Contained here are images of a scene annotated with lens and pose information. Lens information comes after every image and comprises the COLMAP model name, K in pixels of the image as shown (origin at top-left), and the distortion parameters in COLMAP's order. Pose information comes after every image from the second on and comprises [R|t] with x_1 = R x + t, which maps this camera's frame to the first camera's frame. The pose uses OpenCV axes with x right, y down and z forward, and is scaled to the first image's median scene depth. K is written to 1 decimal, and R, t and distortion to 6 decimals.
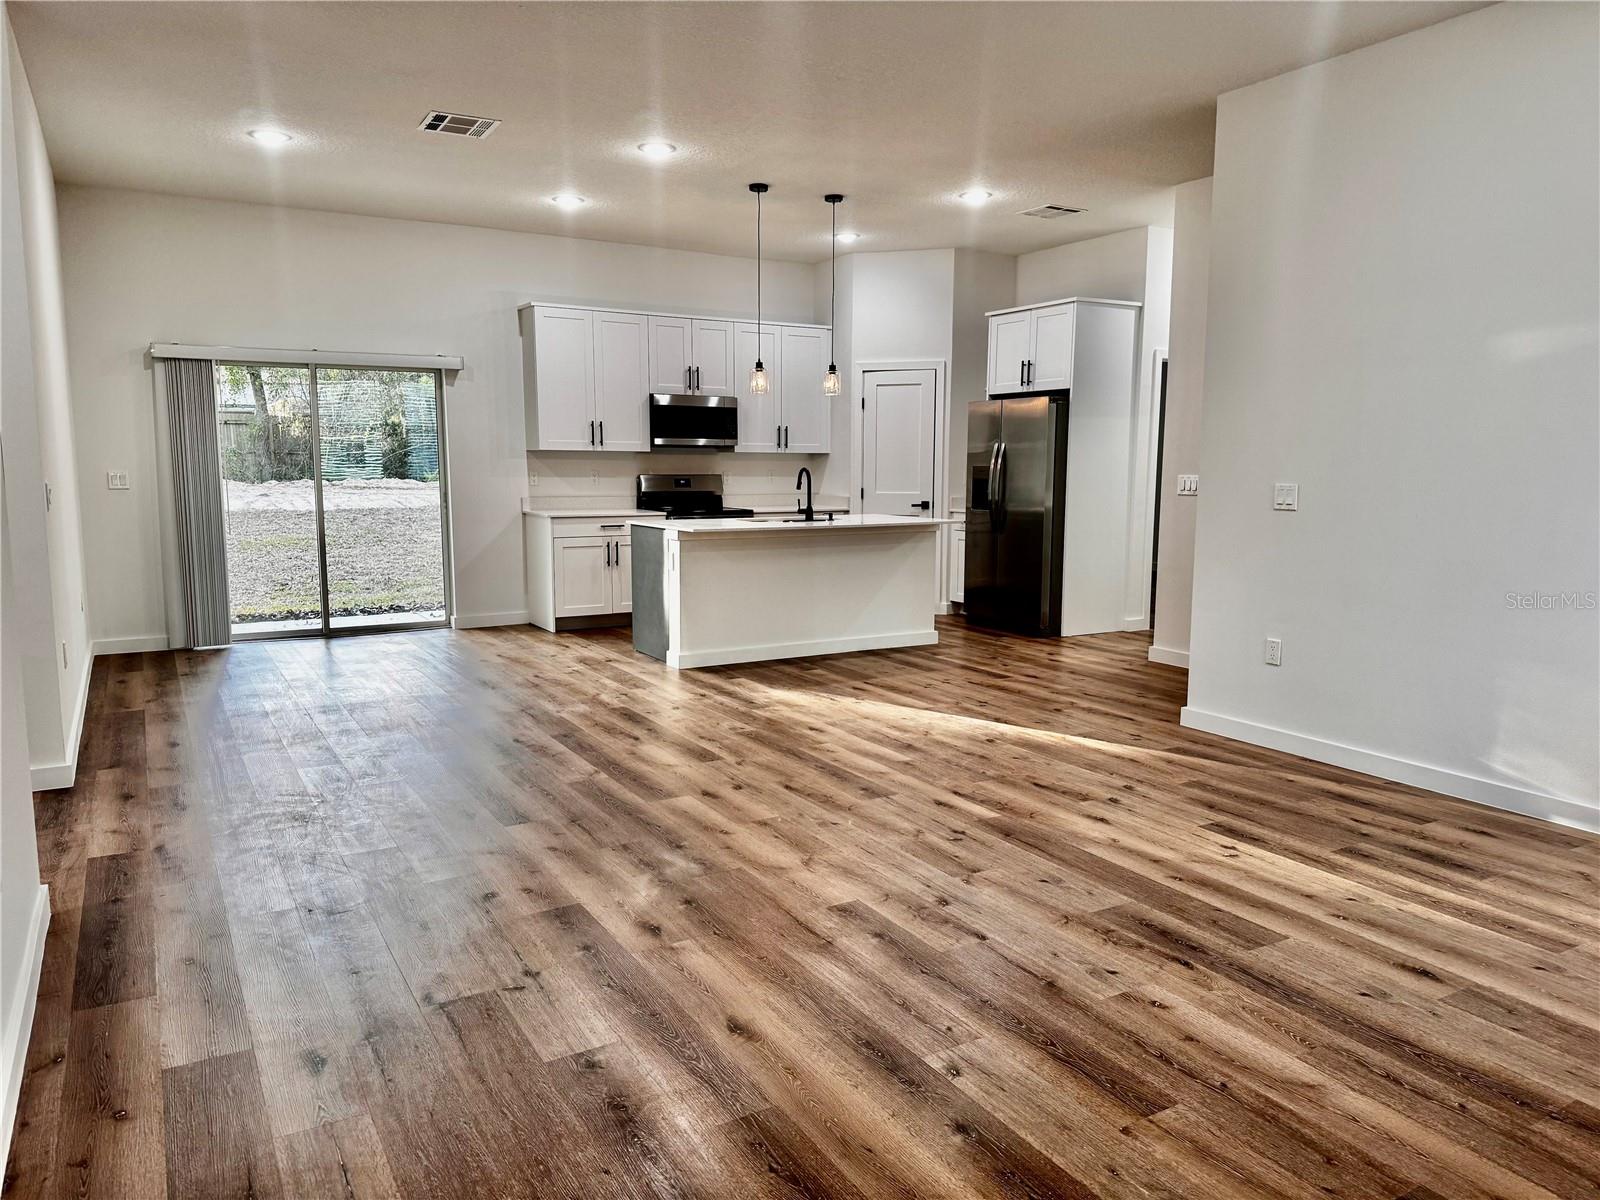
lens RADIAL K [[1114.5, 0, 795.4], [0, 1114.5, 602.0], [0, 0, 1]] dist [0.055825, -0.064843]
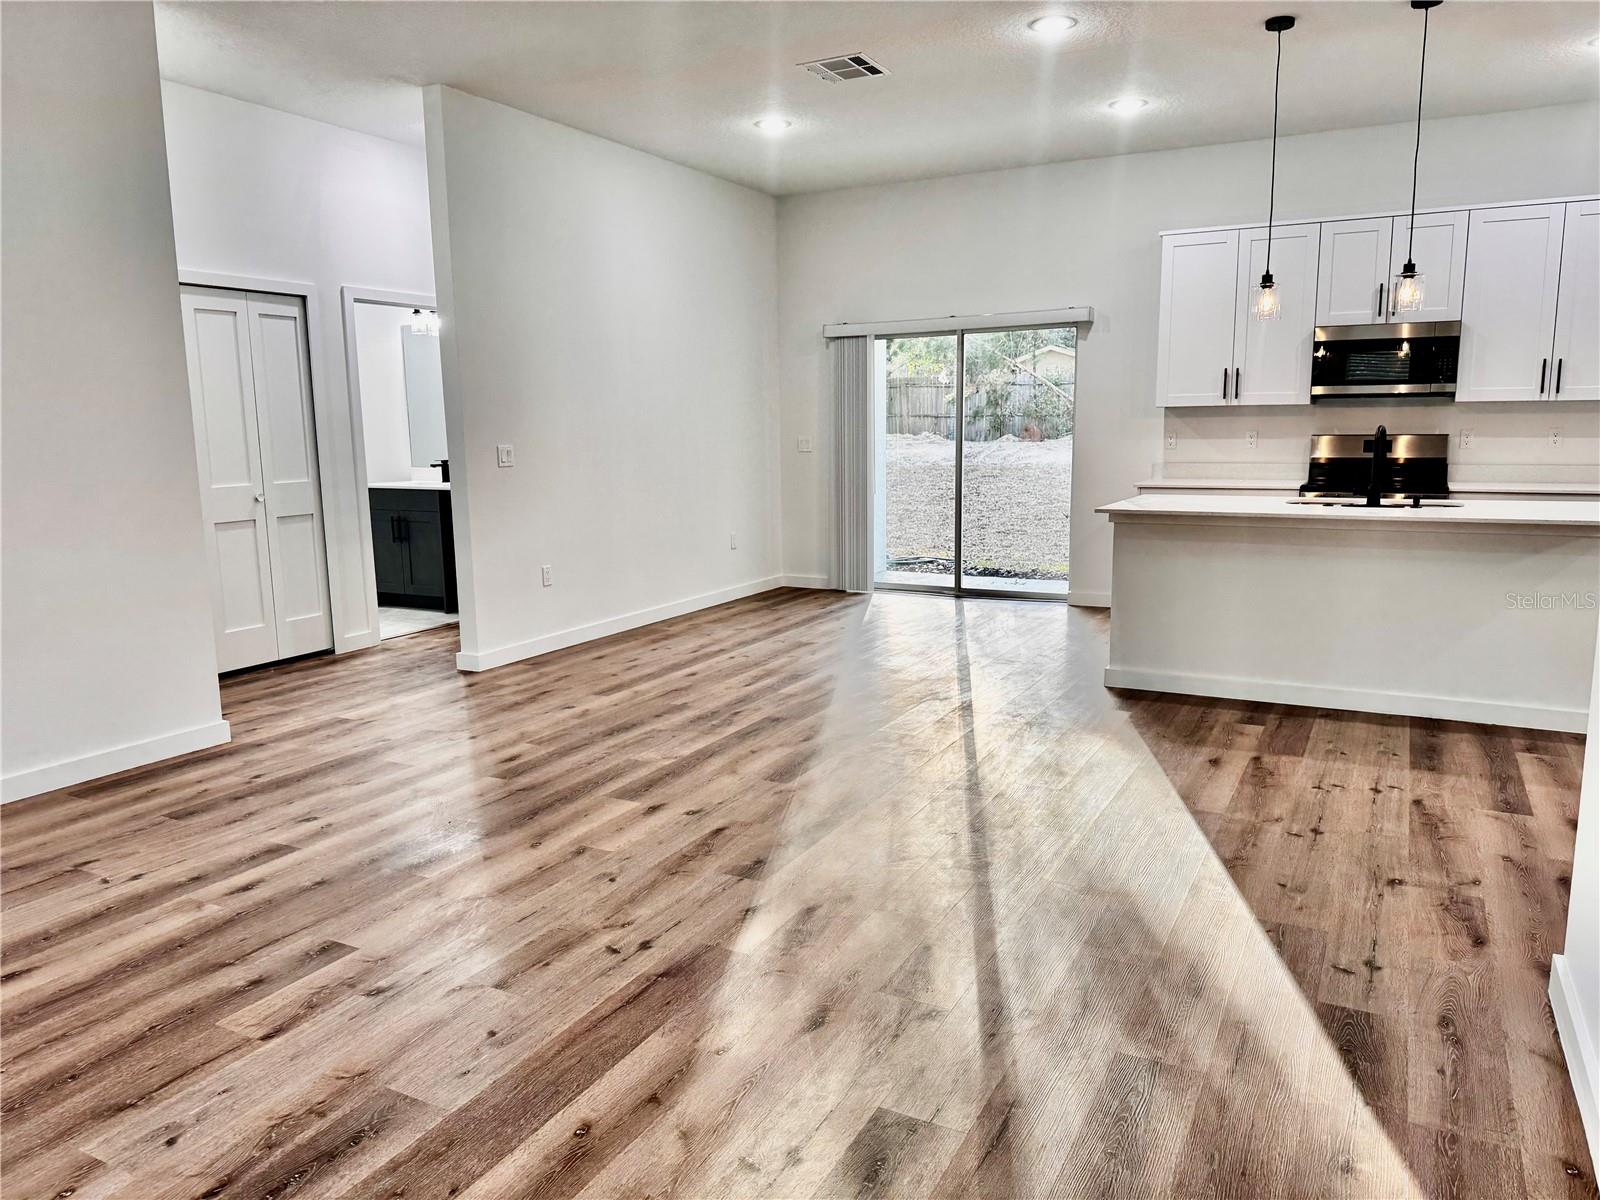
lens RADIAL K [[1114.5, 0, 804.0], [0, 1114.5, 609.4], [0, 0, 1]] dist [0.055825, -0.064843]
pose [[0.530765, 0.131590, -0.837241, 0.367780], [-0.095049, 0.990883, 0.095481, -0.040608], [0.842172, 0.028901, 0.538433, 0.329123]]
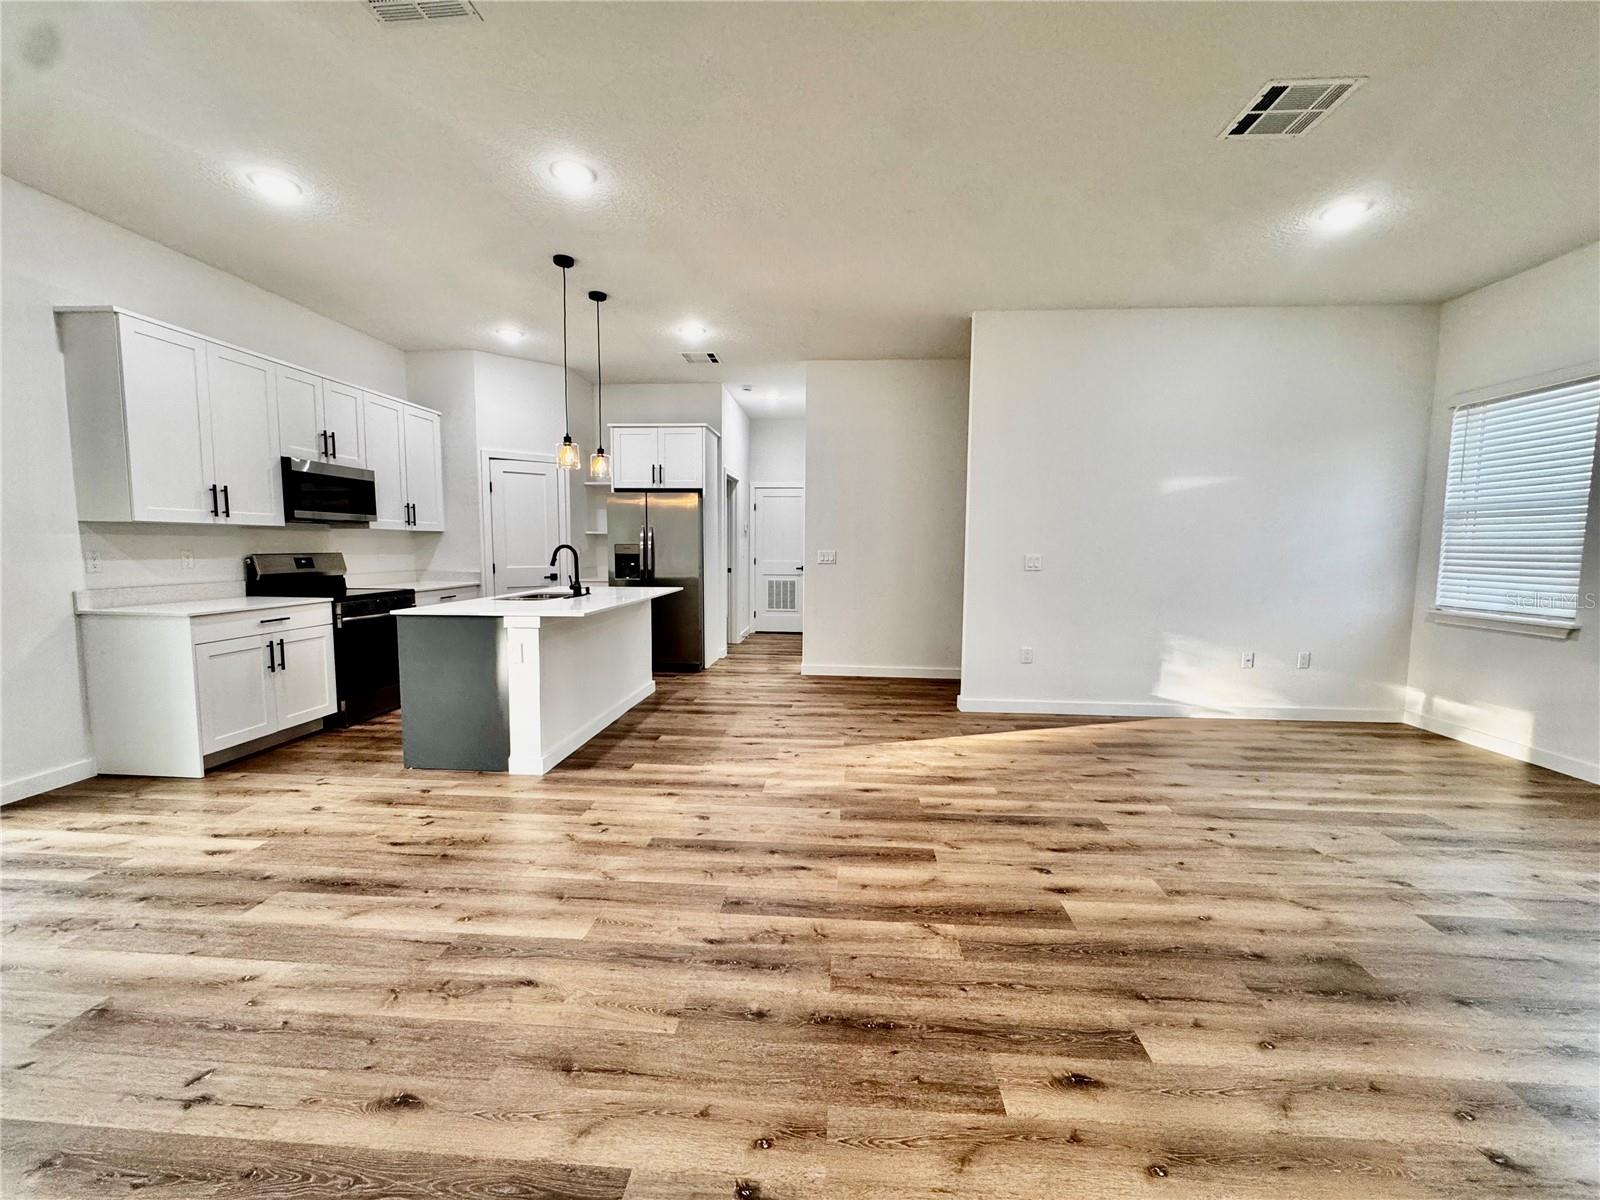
lens RADIAL K [[637.3, 0, 802.7], [0, 637.3, 599.7], [0, 0, 1]] dist [-0.005834, 0.000954]
pose [[0.560545, -0.070966, 0.825077, -0.329277], [0.100756, 0.994764, 0.017108, -0.053761], [-0.821971, 0.073542, 0.564761, 0.453487]]
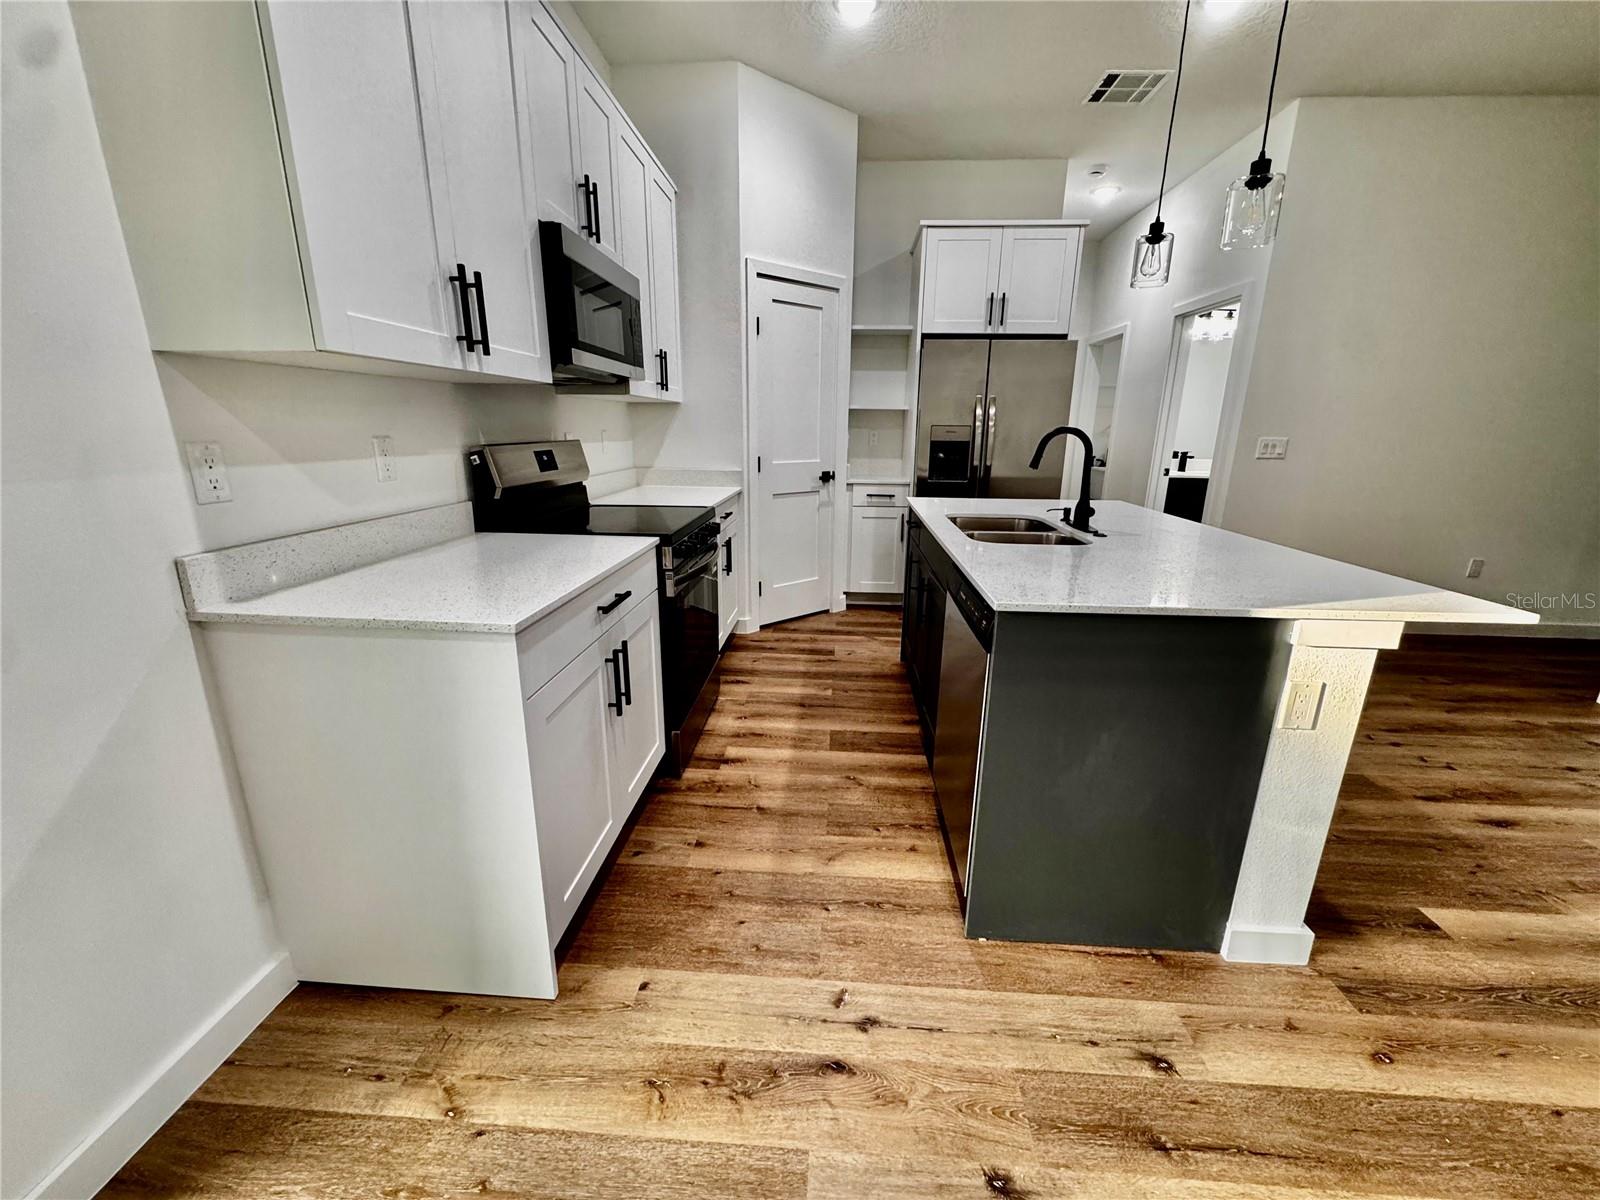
lens RADIAL K [[637.3, 0, 799.4], [0, 637.3, 600.3], [0, 0, 1]] dist [-0.005834, 0.000954]
pose [[0.556360, -0.216837, 0.802150, -0.295291], [0.096855, 0.975694, 0.196572, -0.103549], [-0.825277, -0.031672, 0.563839, 0.860135]]
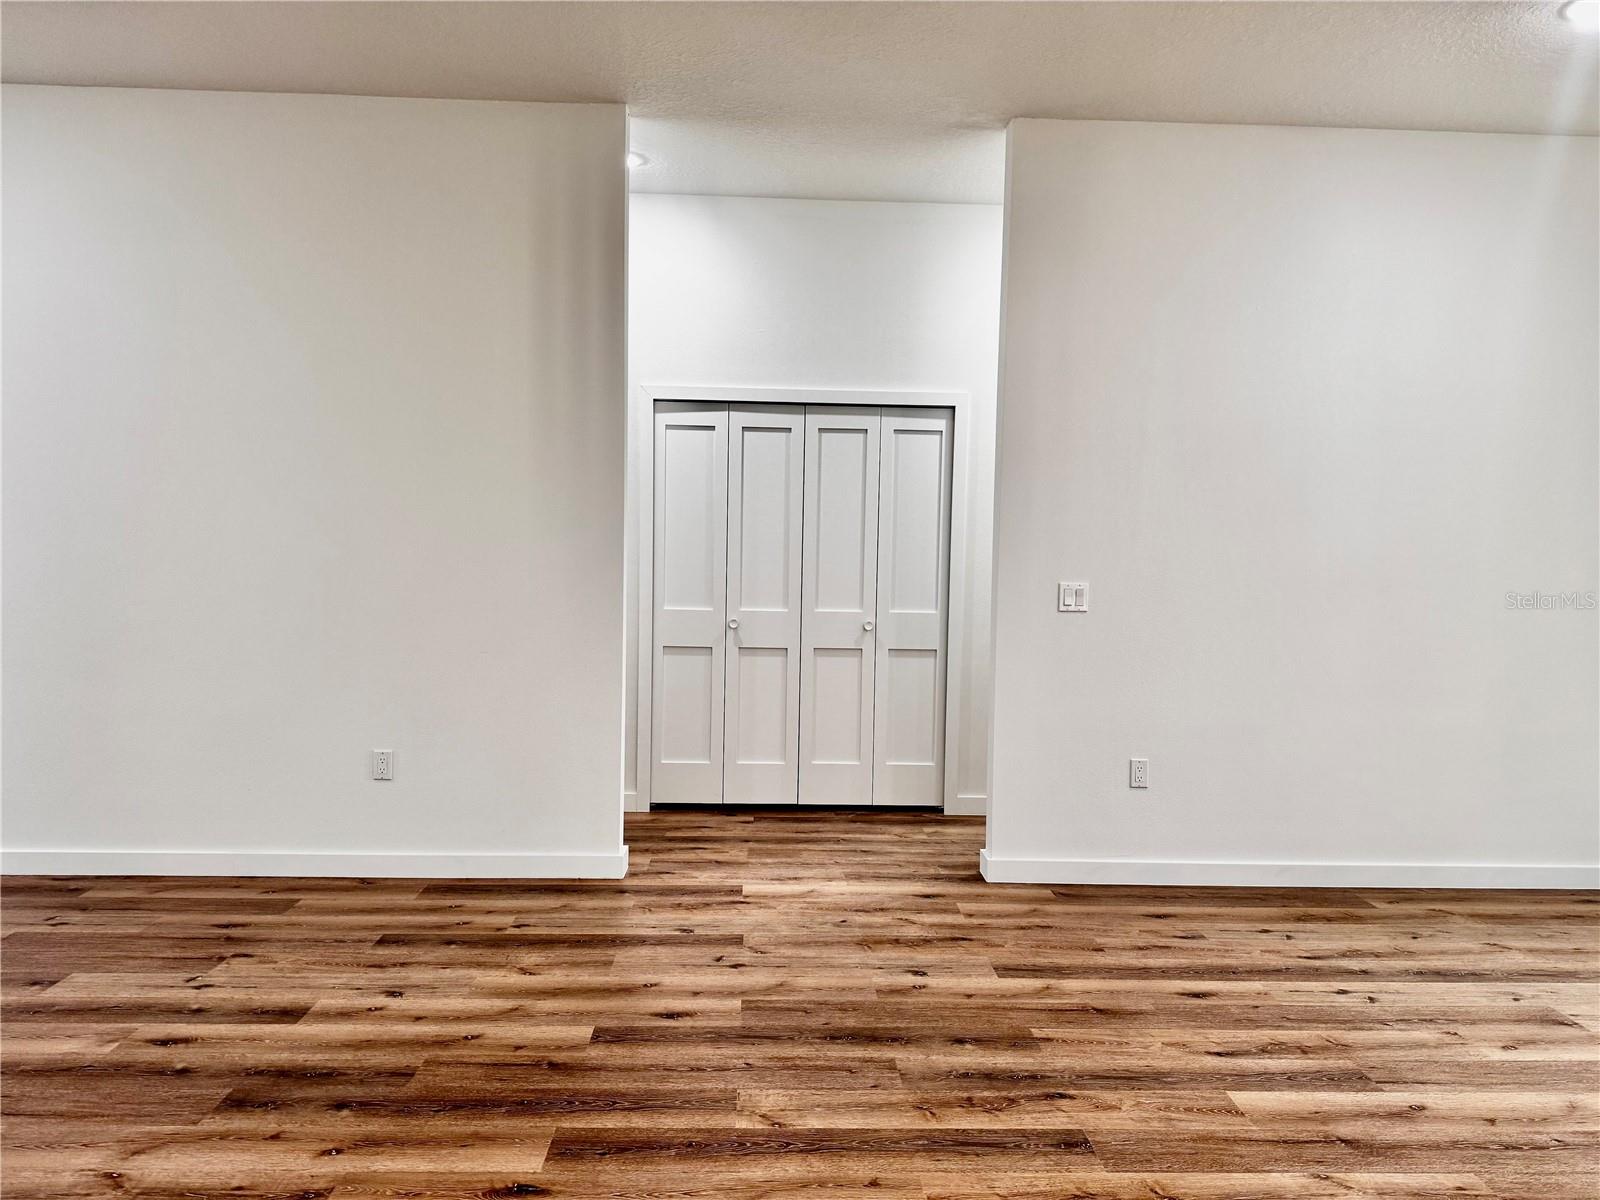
lens RADIAL K [[1114.5, 0, 799.7], [0, 1114.5, 613.8], [0, 0, 1]] dist [0.055825, -0.064843]
pose [[-0.471636, 0.041828, -0.880801, 0.163235], [-0.134993, 0.983675, 0.118997, -0.089794], [0.871399, 0.175025, -0.458290, 0.689132]]
